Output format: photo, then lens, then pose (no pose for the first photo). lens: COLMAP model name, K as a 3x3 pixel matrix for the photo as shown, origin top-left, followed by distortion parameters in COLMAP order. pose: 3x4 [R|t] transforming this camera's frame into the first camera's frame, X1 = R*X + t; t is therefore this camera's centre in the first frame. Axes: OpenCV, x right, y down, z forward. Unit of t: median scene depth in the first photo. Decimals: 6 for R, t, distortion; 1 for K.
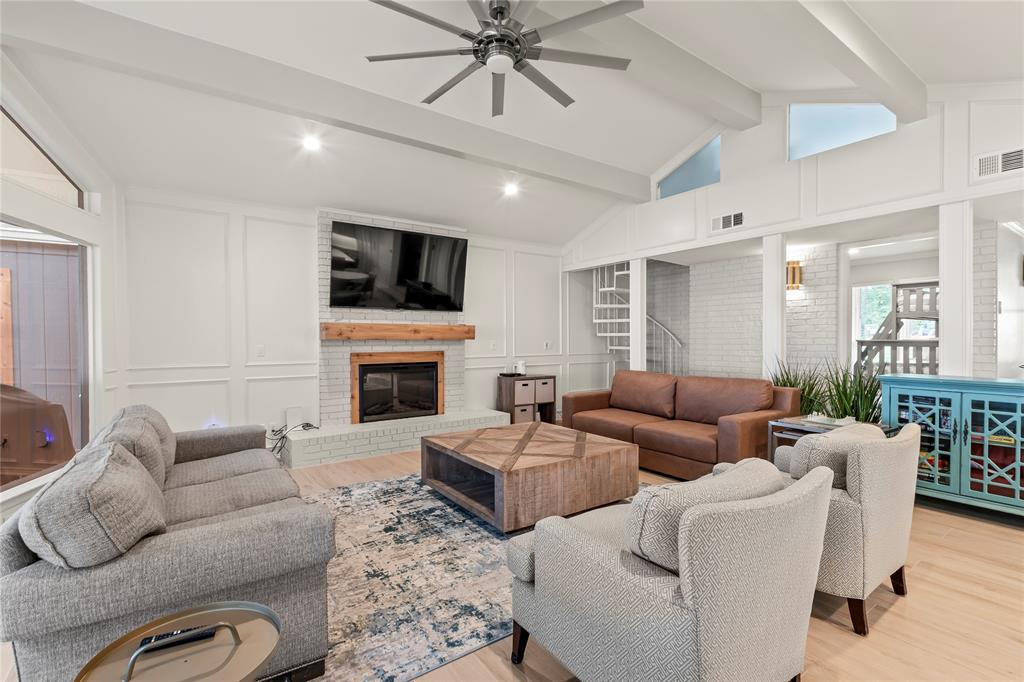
lens RADIAL K [[449.7, 0, 504.3], [0, 449.7, 337.9], [0, 0, 1]] dist [0.004573, 0.000201]
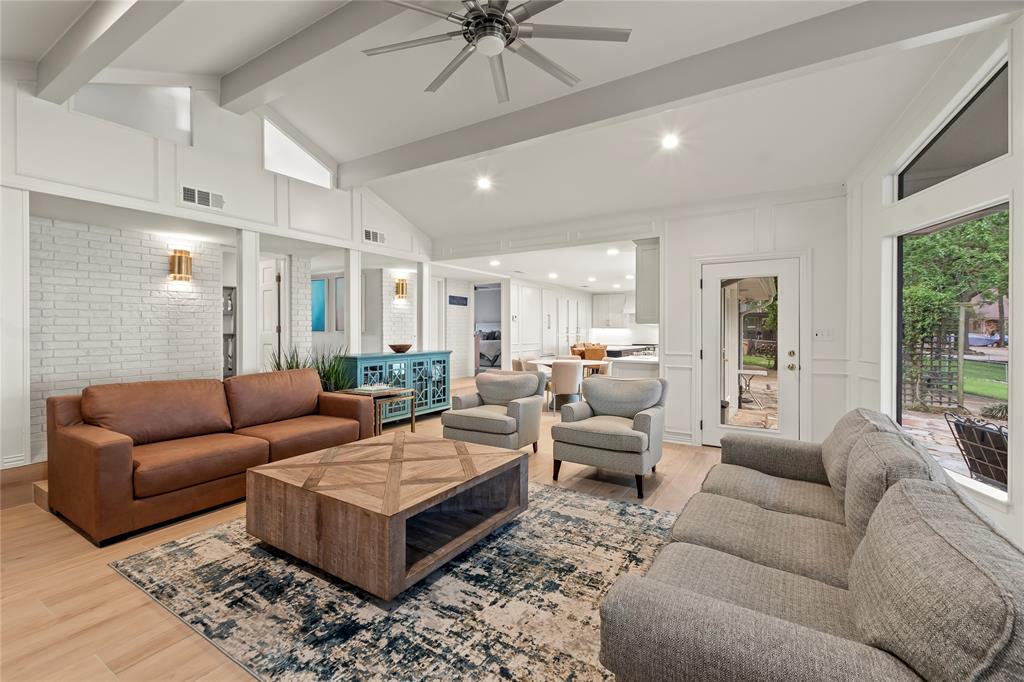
lens RADIAL K [[449.7, 0, 504.3], [0, 449.7, 337.9], [0, 0, 1]] dist [0.004573, 0.000201]
pose [[-0.377942, -0.014709, 0.925712, -0.797622], [0.000930, 0.999867, 0.016266, -0.002050], [-0.925829, 0.007008, -0.377878, 1.178996]]
